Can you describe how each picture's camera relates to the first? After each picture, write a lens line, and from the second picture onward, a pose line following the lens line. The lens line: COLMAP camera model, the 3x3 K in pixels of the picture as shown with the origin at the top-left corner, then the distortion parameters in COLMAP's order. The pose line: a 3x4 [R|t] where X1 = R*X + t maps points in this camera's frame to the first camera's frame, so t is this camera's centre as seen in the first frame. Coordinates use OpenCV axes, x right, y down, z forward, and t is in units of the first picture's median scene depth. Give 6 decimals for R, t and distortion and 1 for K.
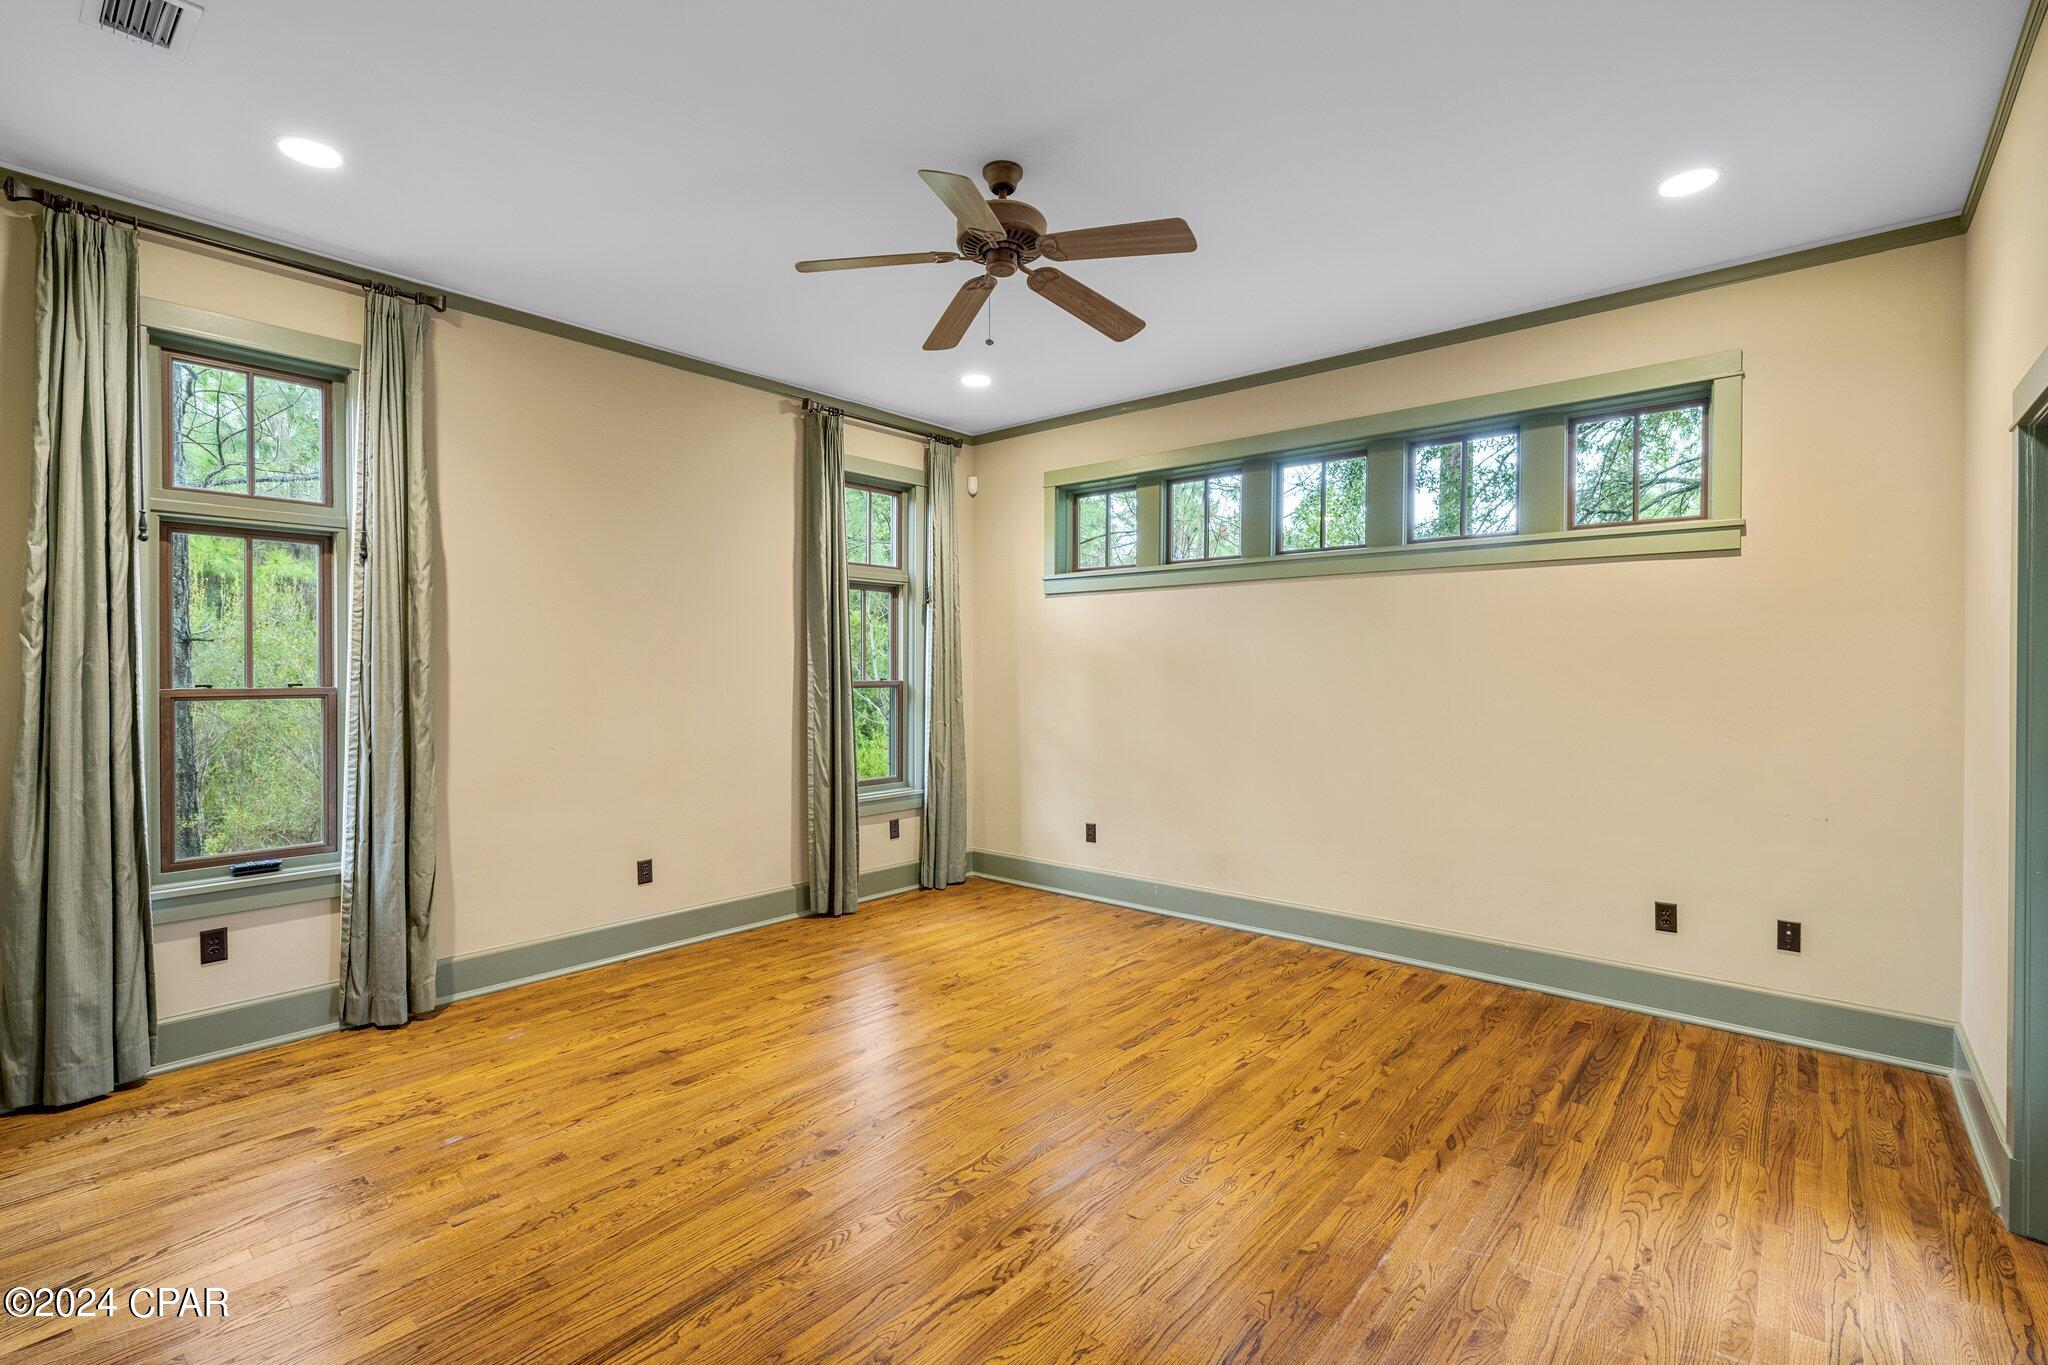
lens RADIAL K [[884.5, 0, 1025.0], [0, 884.5, 670.1], [0, 0, 1]] dist [0.000232, -0.000351]
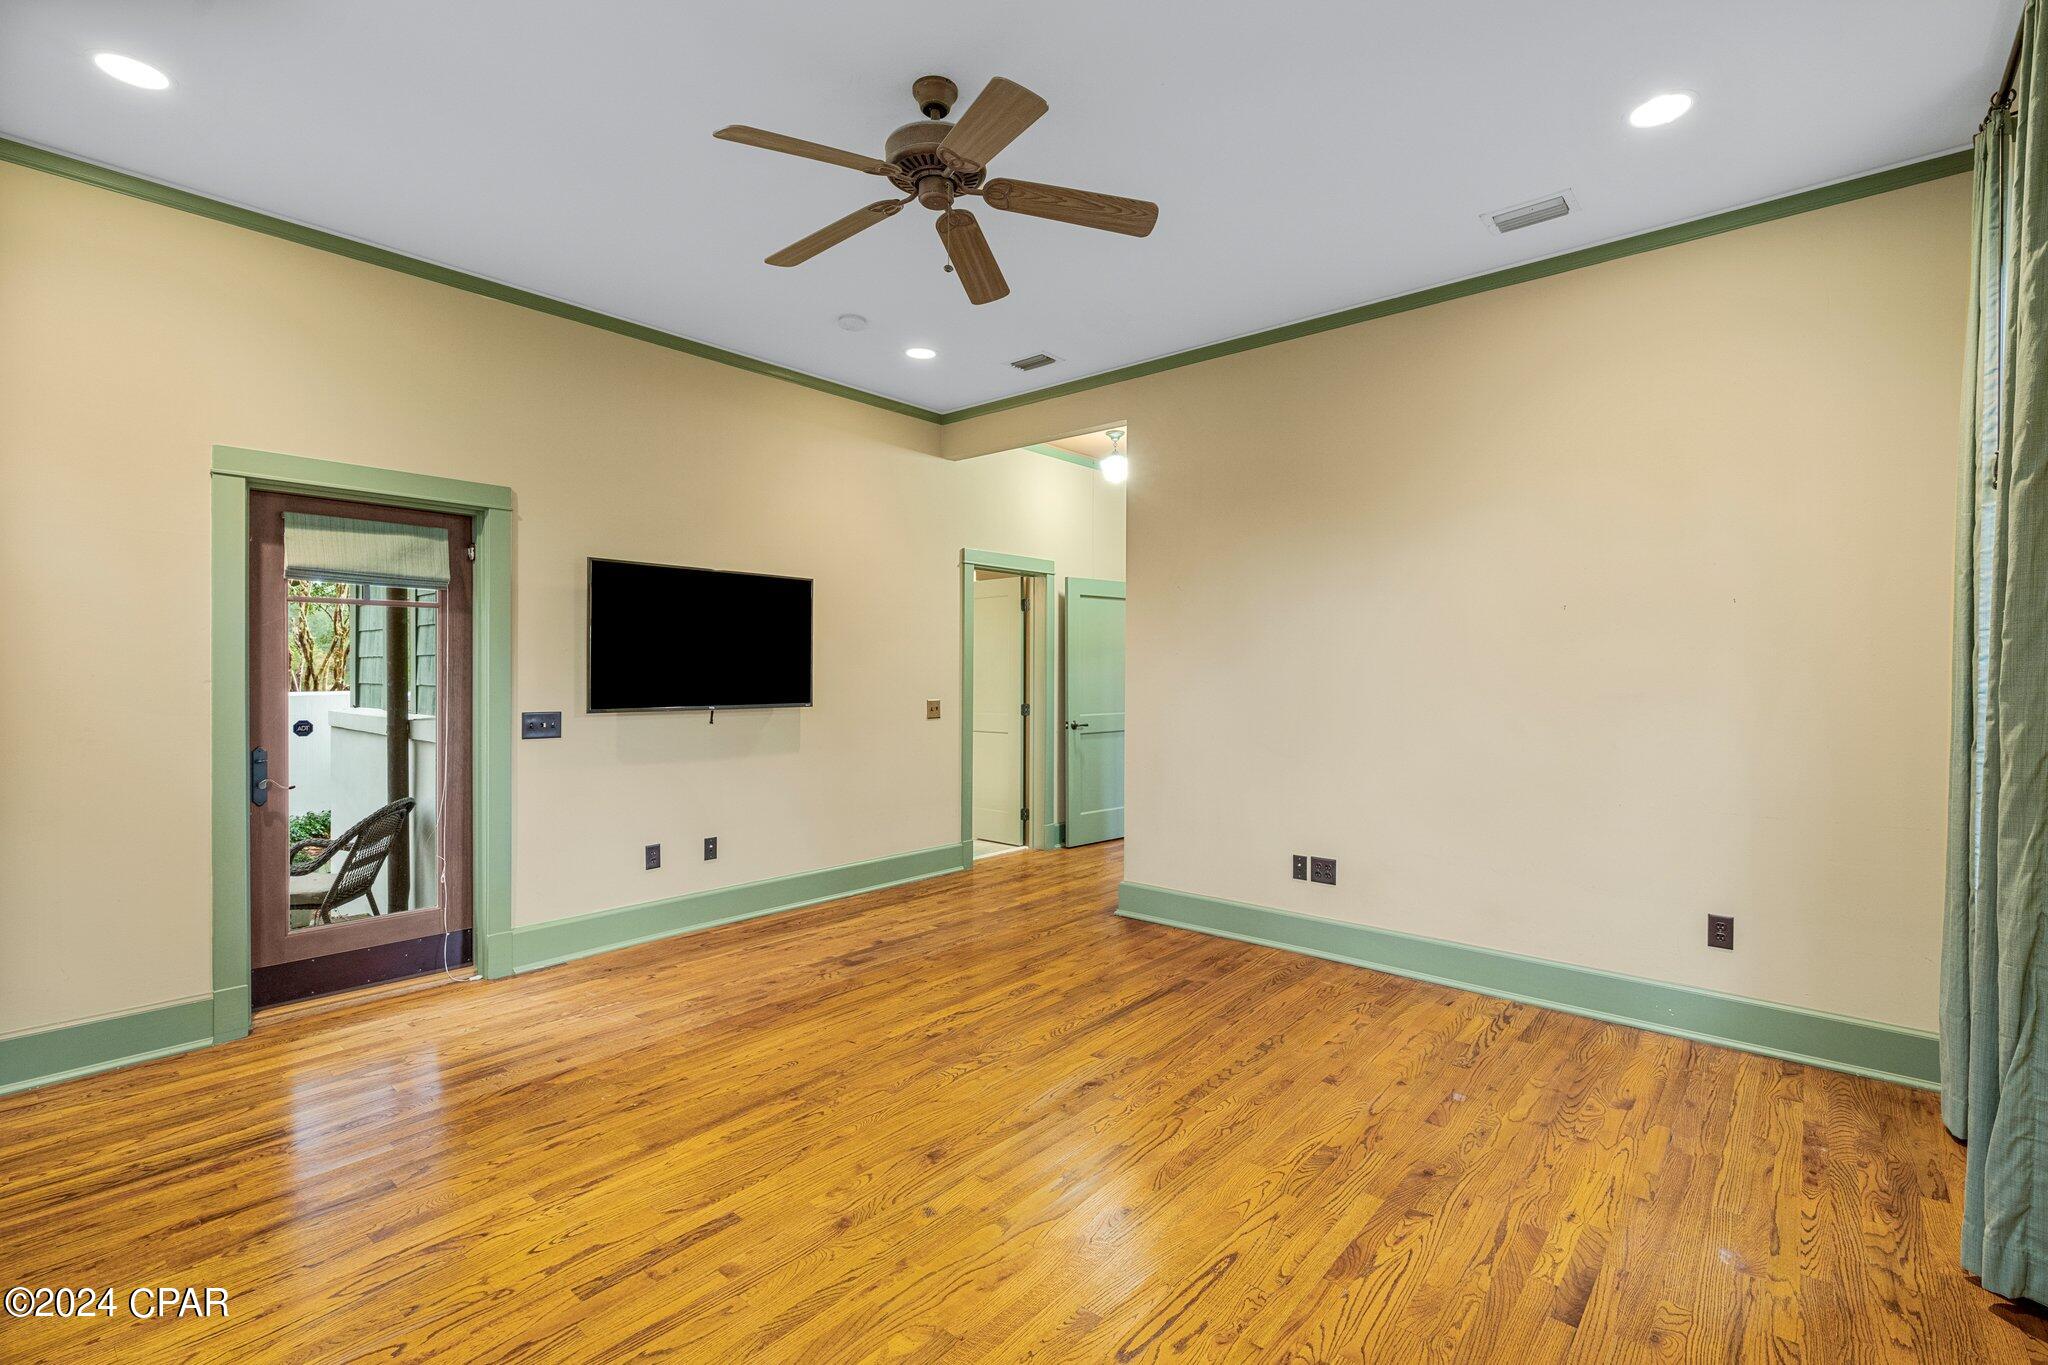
lens RADIAL K [[884.5, 0, 1025.0], [0, 884.5, 670.1], [0, 0, 1]] dist [0.000232, -0.000351]
pose [[-0.999968, -0.005521, 0.005806, -0.122343], [-0.005517, 0.999985, 0.000698, 0.023124], [-0.005810, 0.000666, -0.999983, 1.882646]]
